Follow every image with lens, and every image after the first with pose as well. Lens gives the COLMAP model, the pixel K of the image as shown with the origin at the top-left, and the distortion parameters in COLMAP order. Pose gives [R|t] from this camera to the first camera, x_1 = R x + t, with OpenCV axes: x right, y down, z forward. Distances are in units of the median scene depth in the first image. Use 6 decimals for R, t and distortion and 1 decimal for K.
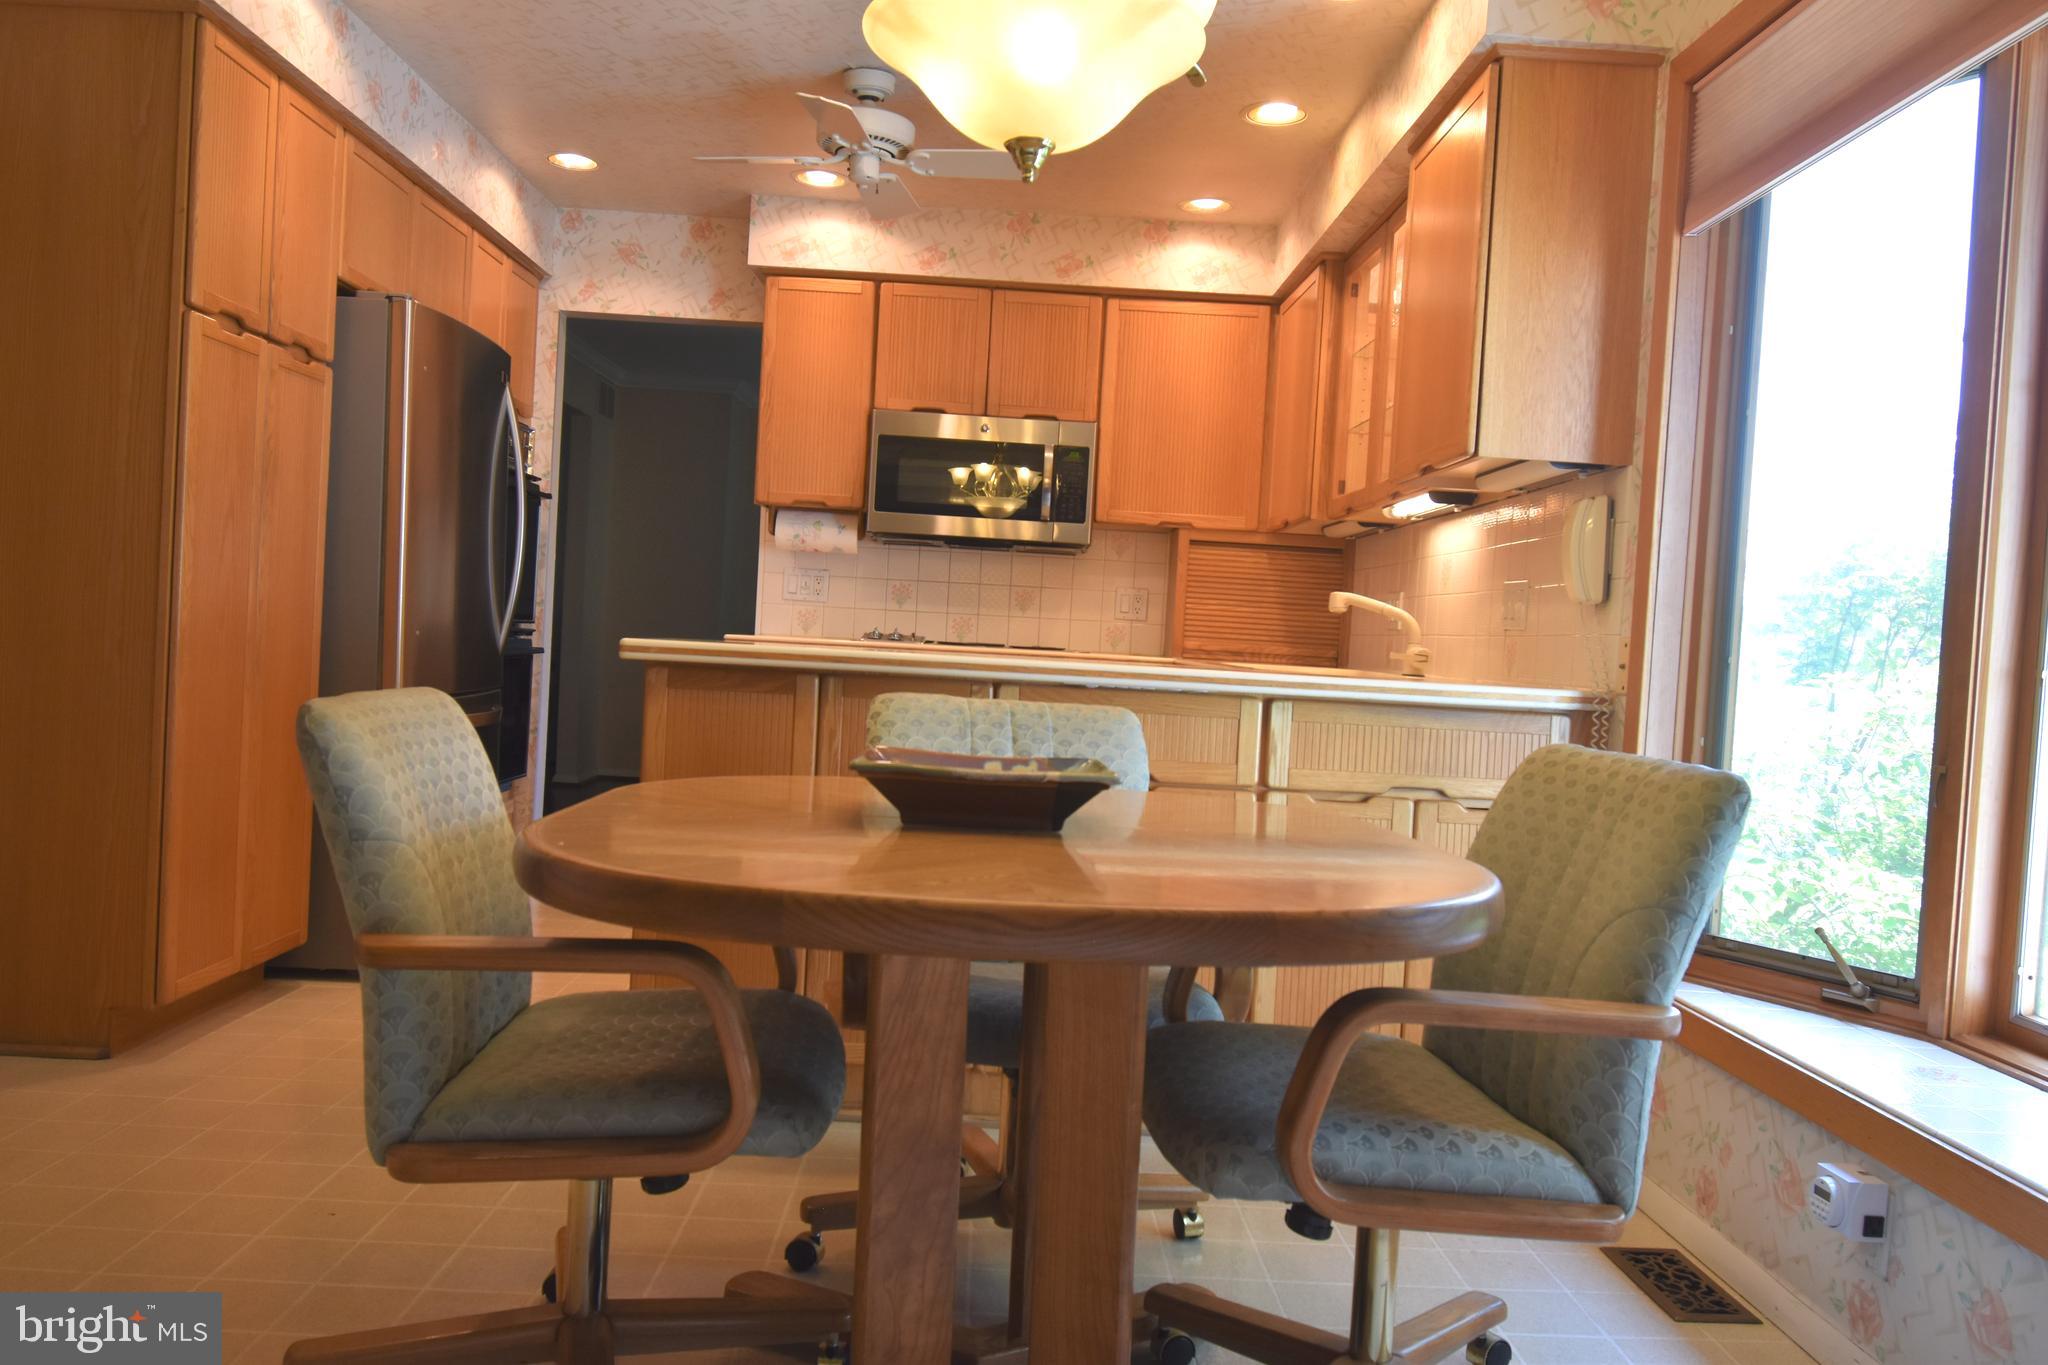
lens RADIAL K [[1535.2, 0, 1018.8], [0, 1535.2, 684.8], [0, 0, 1]] dist [-0.009498, -0.007938]
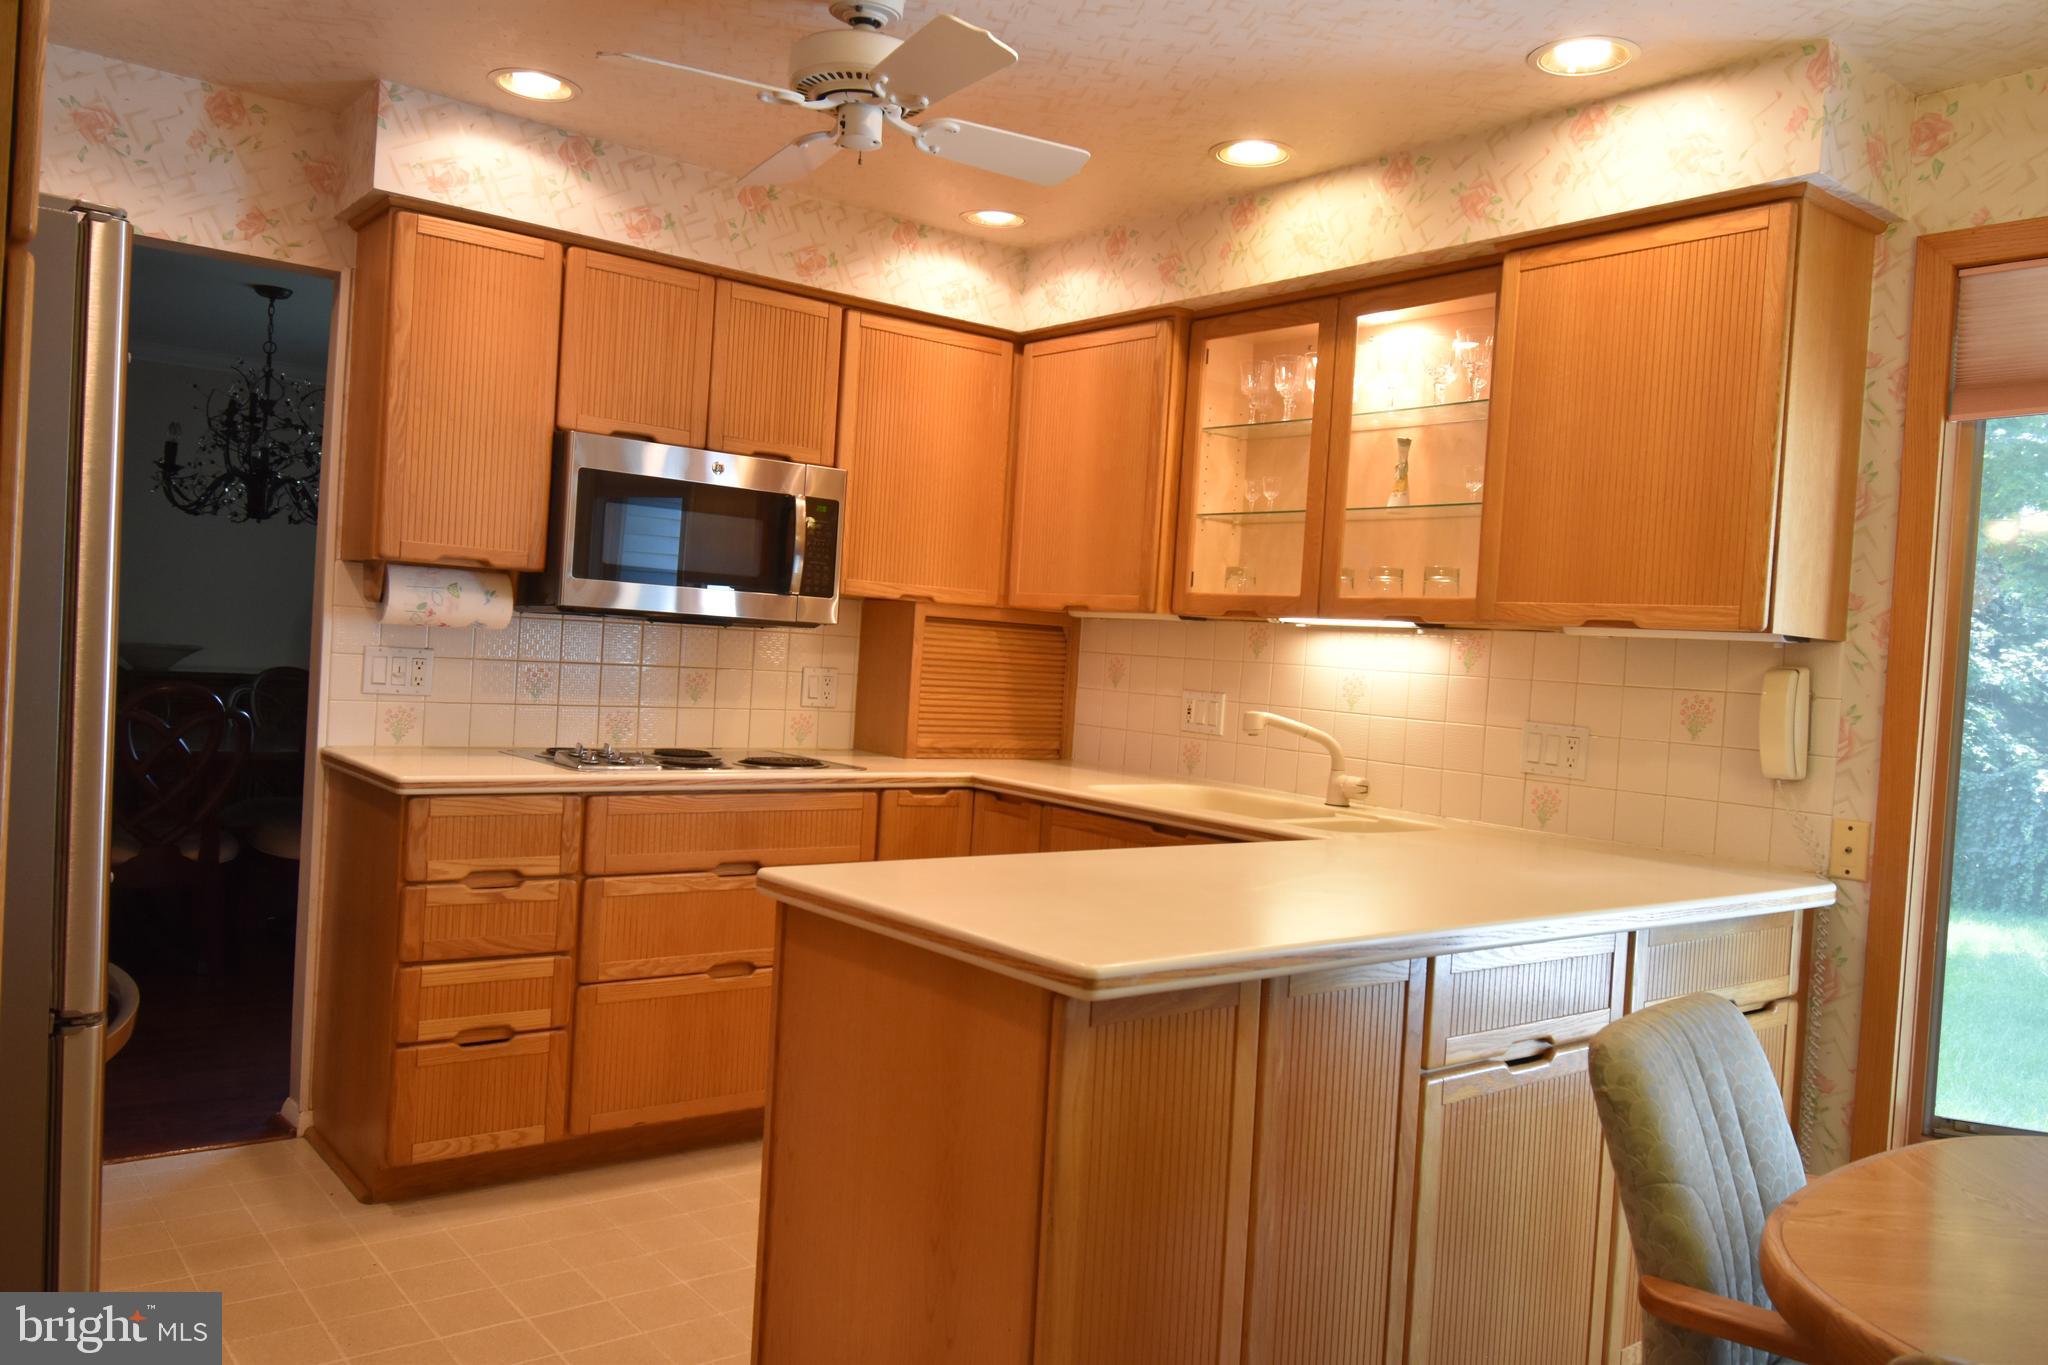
lens RADIAL K [[1535.2, 0, 1022.7], [0, 1535.2, 686.4], [0, 0, 1]] dist [-0.009498, -0.007938]
pose [[0.792814, -0.022802, 0.609037, -0.354390], [0.001354, 0.999363, 0.035653, -0.087405], [-0.609463, -0.027441, 0.792340, 0.319123]]
